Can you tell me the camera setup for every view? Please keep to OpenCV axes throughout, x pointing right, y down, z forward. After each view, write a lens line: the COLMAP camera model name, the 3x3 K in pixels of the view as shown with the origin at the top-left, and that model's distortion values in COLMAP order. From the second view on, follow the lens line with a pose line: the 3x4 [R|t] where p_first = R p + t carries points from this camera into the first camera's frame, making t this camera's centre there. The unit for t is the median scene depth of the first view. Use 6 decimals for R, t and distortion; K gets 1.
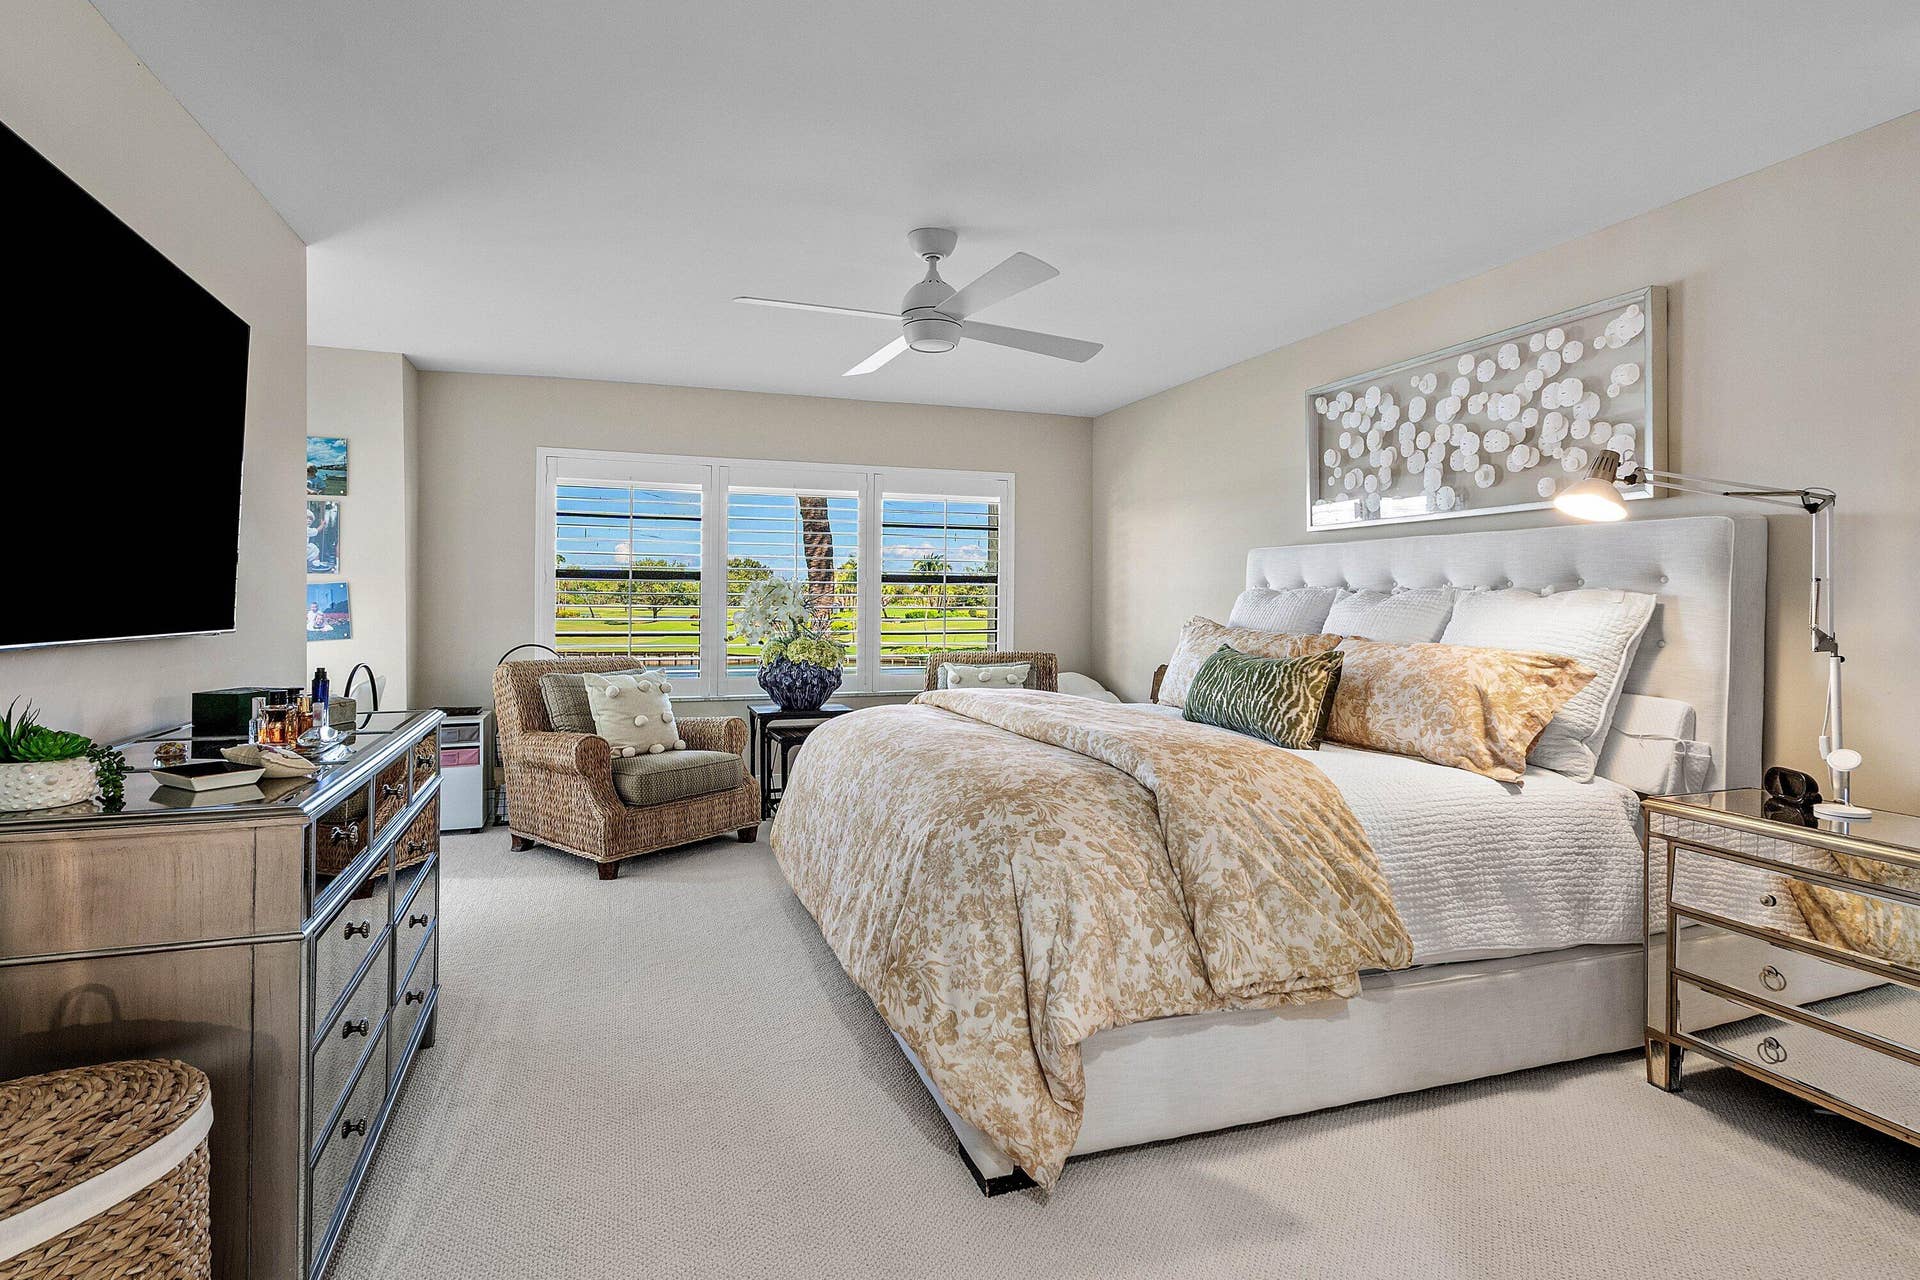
lens RADIAL K [[965.2, 0, 958.5], [0, 965.2, 594.7], [0, 0, 1]] dist [0.000970, 0.000059]
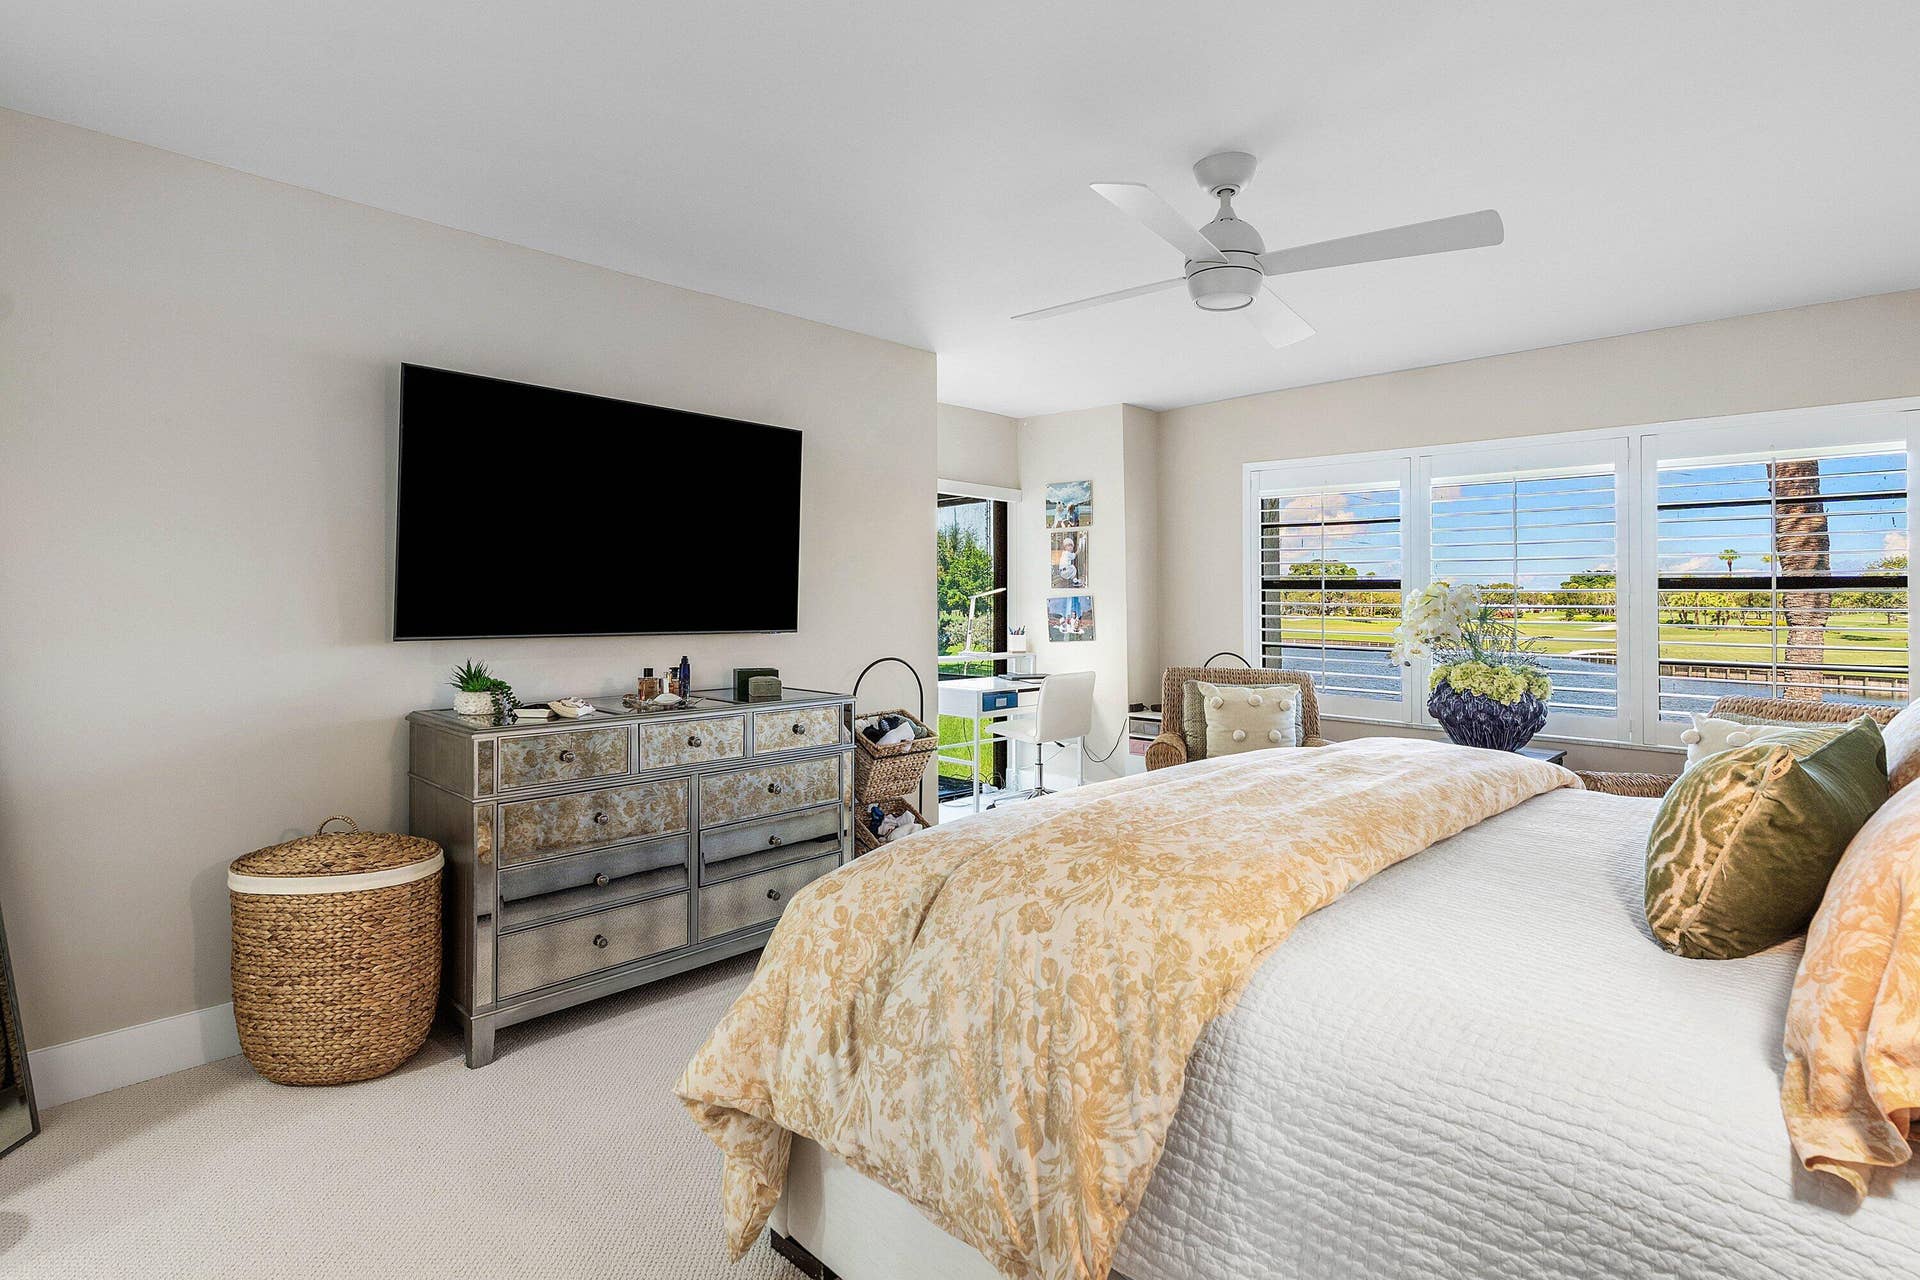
lens RADIAL K [[965.2, 0, 976.8], [0, 965.2, 581.6], [0, 0, 1]] dist [0.000970, 0.000059]
pose [[0.449805, -0.019082, -0.892923, 0.423504], [0.000317, 0.999775, -0.021206, -0.004411], [0.893127, 0.009255, 0.449710, 0.323888]]
